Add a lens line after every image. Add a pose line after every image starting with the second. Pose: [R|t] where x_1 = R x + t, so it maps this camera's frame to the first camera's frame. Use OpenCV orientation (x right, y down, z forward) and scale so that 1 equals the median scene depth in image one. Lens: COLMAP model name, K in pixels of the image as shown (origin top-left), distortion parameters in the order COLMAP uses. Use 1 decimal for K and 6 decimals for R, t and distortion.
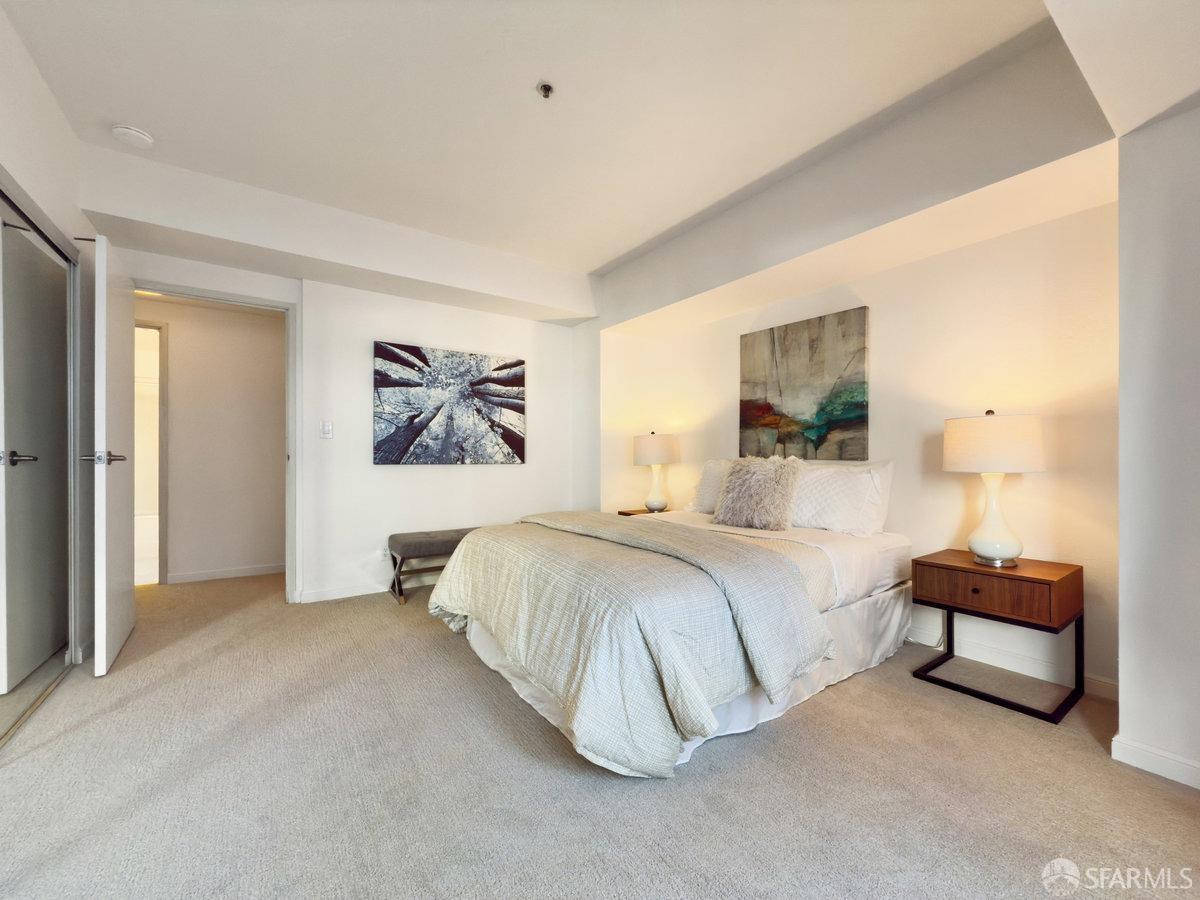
lens RADIAL K [[489.6, 0, 598.2], [0, 489.6, 455.1], [0, 0, 1]] dist [0.002538, -0.001364]
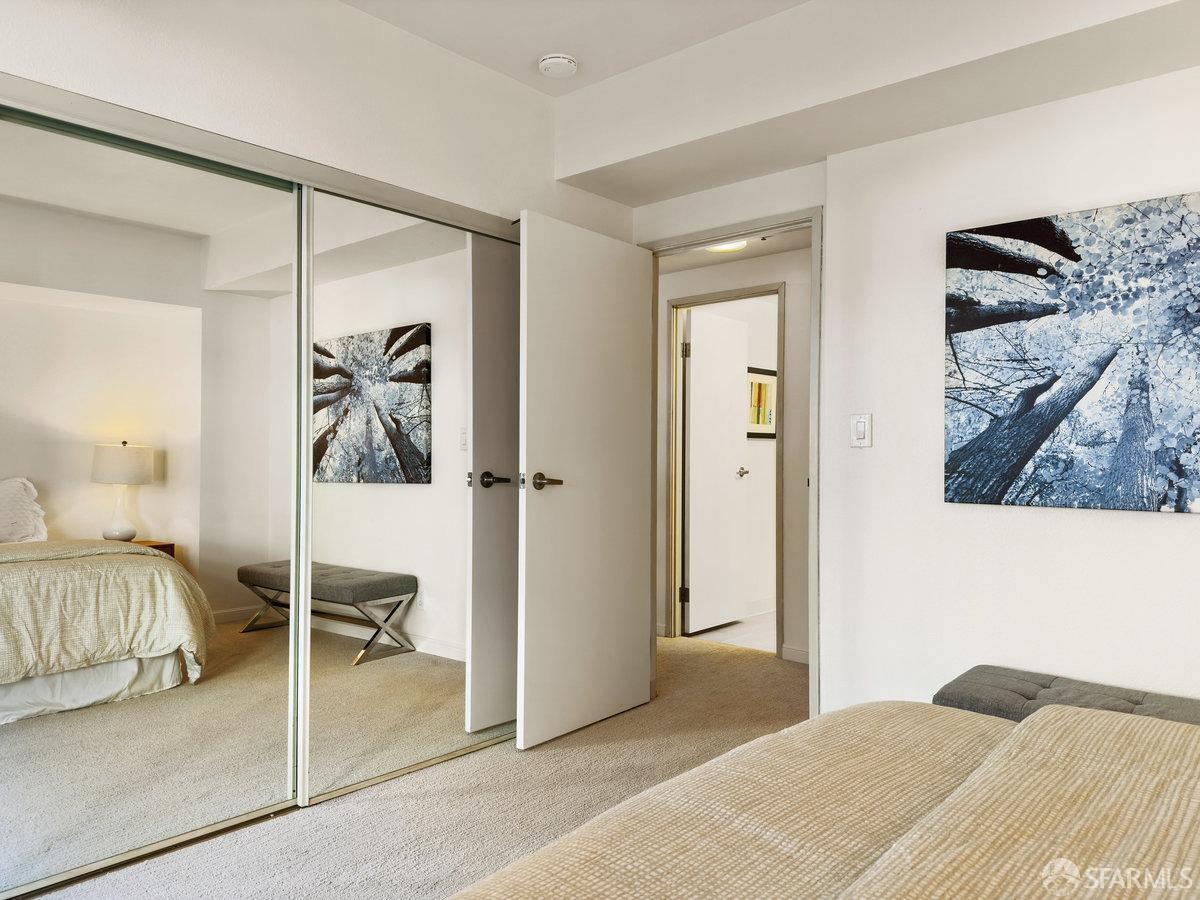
lens RADIAL K [[854.6, 0, 601.4], [0, 854.6, 457.1], [0, 0, 1]] dist [0.065086, -0.082396]
pose [[0.233125, 0.004159, -0.972438, 0.254075], [-0.002827, 0.999990, 0.003599, -0.025082], [0.972443, 0.001910, 0.233134, 0.496348]]
